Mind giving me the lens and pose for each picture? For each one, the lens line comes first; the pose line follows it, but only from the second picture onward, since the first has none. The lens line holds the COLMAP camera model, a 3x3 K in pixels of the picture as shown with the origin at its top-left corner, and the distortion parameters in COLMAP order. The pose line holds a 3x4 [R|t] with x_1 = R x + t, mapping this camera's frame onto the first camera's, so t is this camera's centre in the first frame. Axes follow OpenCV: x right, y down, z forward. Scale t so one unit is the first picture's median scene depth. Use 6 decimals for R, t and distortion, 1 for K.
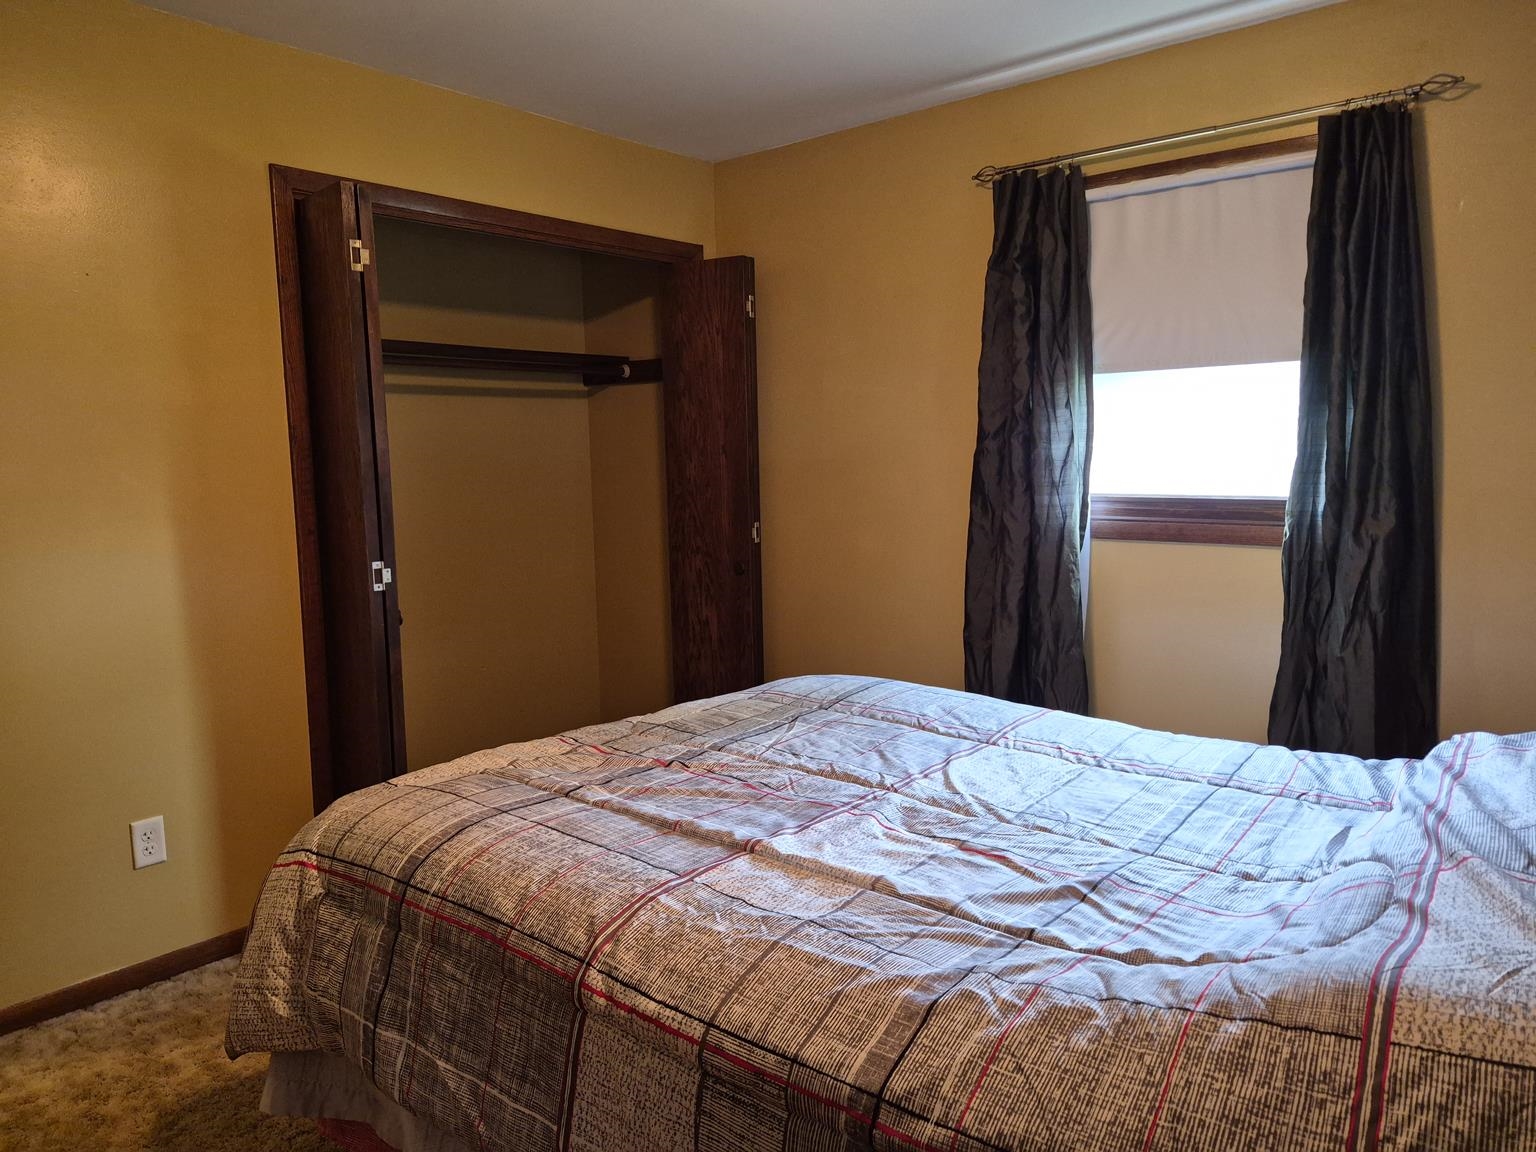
lens RADIAL K [[1066.3, 0, 769.8], [0, 1066.3, 579.4], [0, 0, 1]] dist [0.077520, -0.075629]
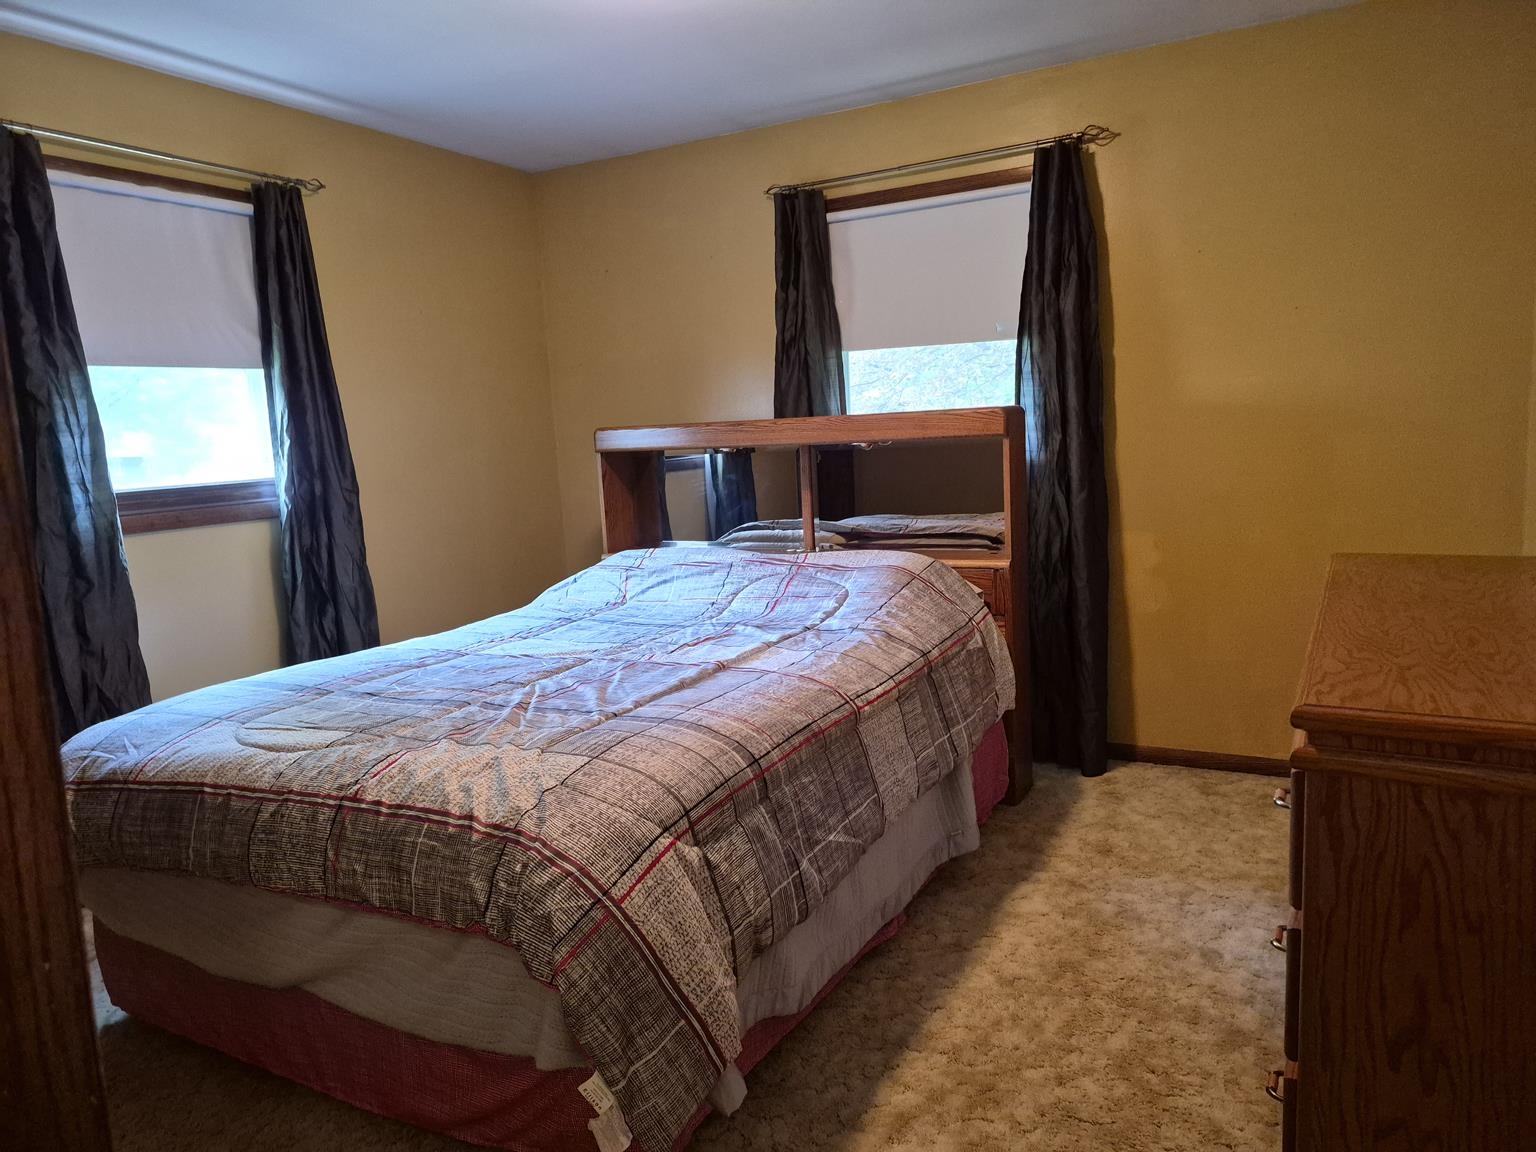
lens RADIAL K [[1066.3, 0, 769.7], [0, 1066.3, 577.8], [0, 0, 1]] dist [0.077520, -0.075629]
pose [[-0.210107, -0.115144, 0.970874, -1.387969], [0.175298, 0.972511, 0.153274, -0.084846], [-0.961834, 0.202396, -0.184147, 1.110702]]
